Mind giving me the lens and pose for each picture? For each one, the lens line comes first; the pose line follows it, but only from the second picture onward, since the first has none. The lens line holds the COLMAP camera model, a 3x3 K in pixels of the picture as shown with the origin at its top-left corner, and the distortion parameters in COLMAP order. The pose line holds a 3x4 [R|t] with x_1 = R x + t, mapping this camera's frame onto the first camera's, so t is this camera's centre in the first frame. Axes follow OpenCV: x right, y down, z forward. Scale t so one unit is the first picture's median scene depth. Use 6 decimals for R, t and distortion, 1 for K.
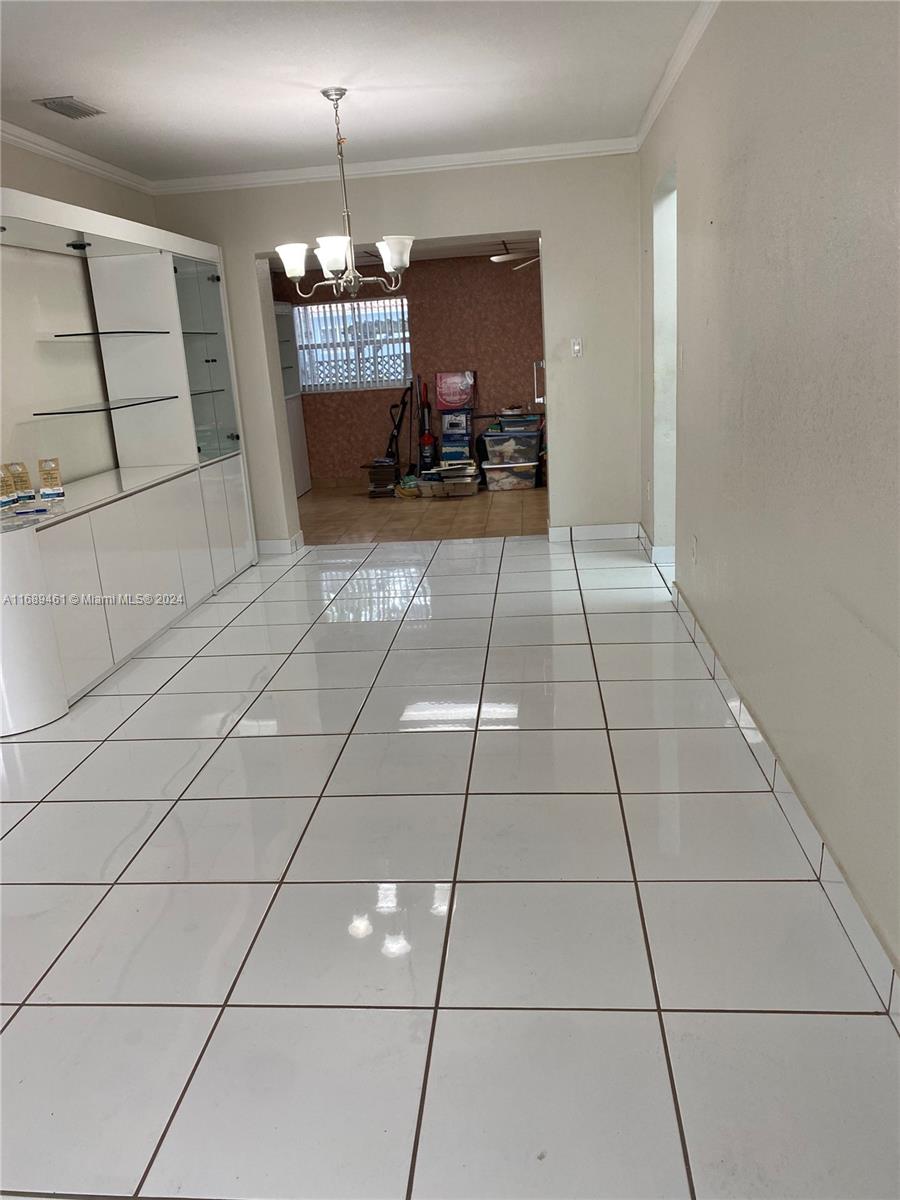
lens RADIAL K [[911.6, 0, 449.2], [0, 911.6, 599.6], [0, 0, 1]] dist [0.033138, -0.037543]
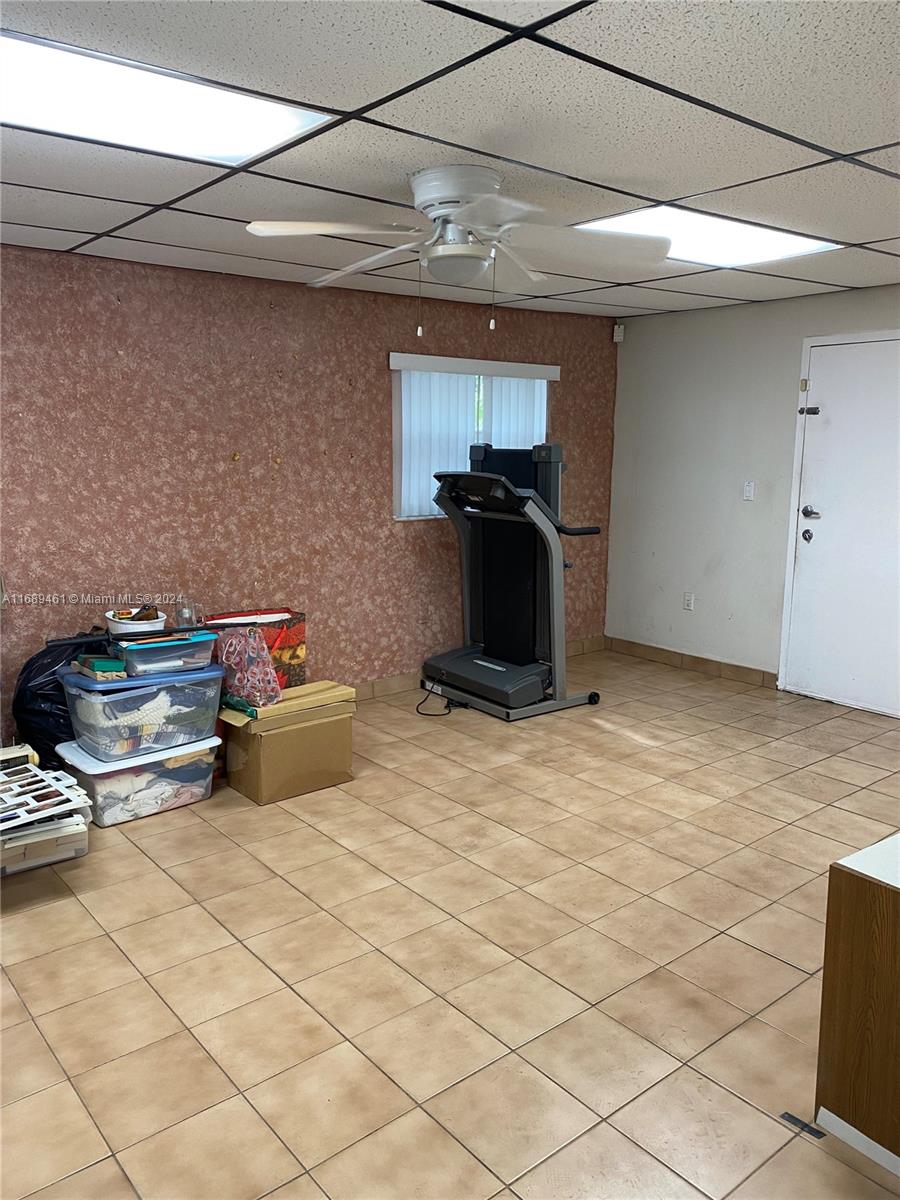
lens RADIAL K [[911.6, 0, 448.8], [0, 911.6, 599.3], [0, 0, 1]] dist [0.033138, -0.037543]
pose [[0.714494, -0.054708, 0.697499, -0.119041], [0.136326, 0.988716, -0.062097, -0.172627], [-0.686231, 0.139455, 0.713890, 0.612660]]
